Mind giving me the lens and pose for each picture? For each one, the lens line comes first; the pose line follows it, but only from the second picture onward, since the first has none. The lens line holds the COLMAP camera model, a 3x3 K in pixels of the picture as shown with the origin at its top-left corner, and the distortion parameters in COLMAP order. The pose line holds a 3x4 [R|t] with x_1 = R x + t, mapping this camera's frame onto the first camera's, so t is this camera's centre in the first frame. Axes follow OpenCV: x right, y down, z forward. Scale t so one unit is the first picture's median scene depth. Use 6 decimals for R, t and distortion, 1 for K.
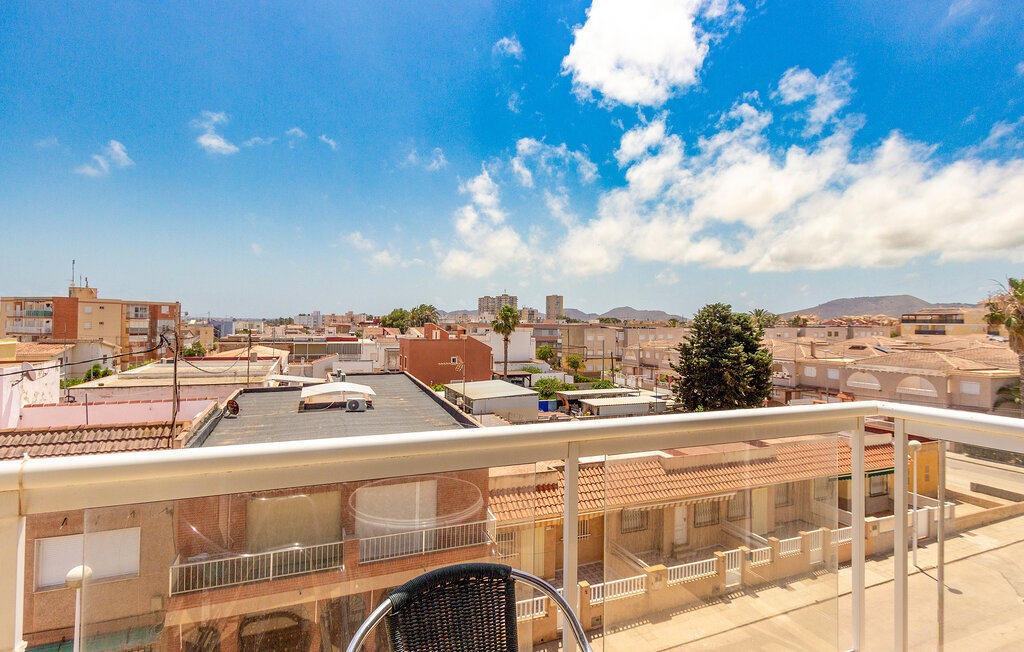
lens RADIAL K [[507.3, 0, 524.0], [0, 507.3, 314.8], [0, 0, 1]] dist [0.016115, -0.004630]
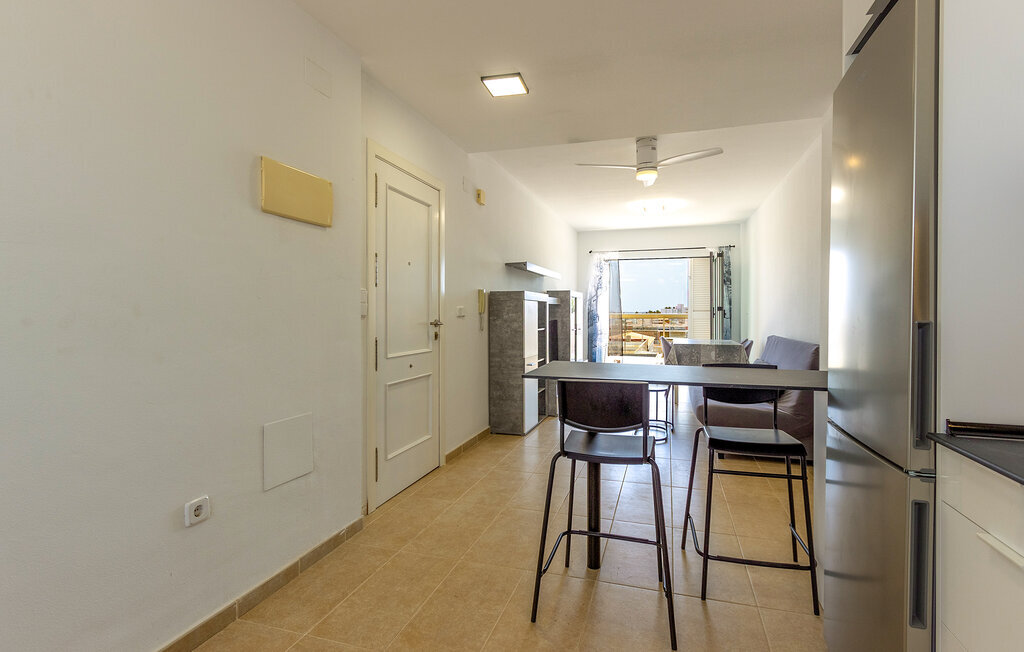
lens RADIAL K [[493.7, 0, 497.9], [0, 493.7, 319.5], [0, 0, 1]] dist [-0.000277, -0.001154]
pose [[0.734380, -0.006730, -0.678705, 0.151855], [0.023220, 0.999615, 0.015212, 0.005111], [0.678341, -0.026931, 0.734253, -0.279748]]
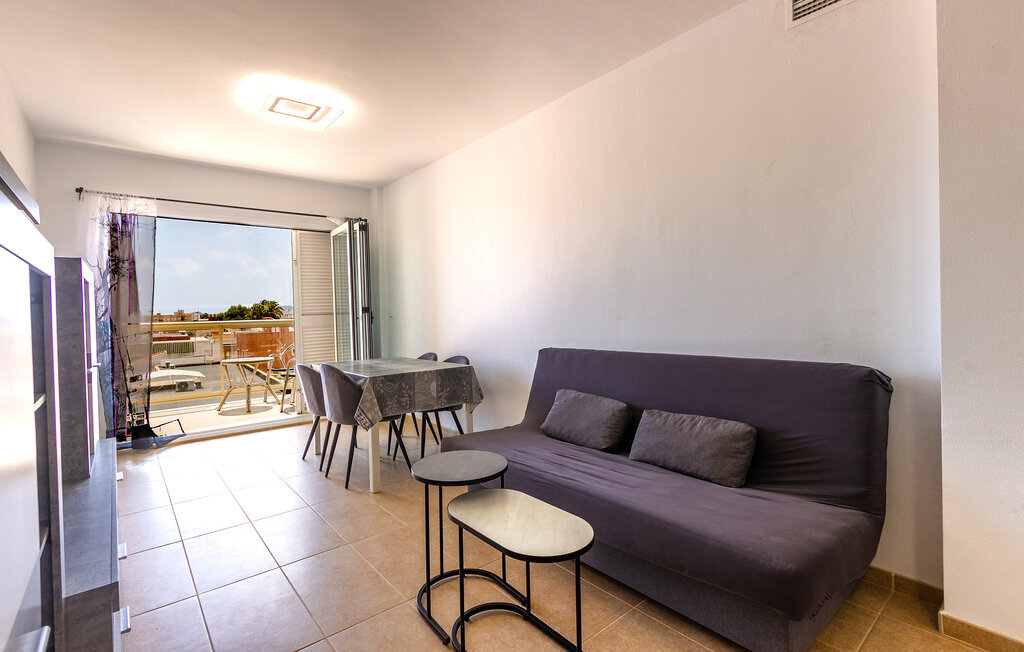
lens RADIAL K [[469.6, 0, 538.7], [0, 469.6, 311.5], [0, 0, 1]] dist [-0.010780, -0.000268]
pose [[0.947004, -0.038300, 0.318929, 0.070804], [0.033506, 0.999228, 0.020508, 0.004879], [-0.319468, -0.008735, 0.947557, -0.189913]]
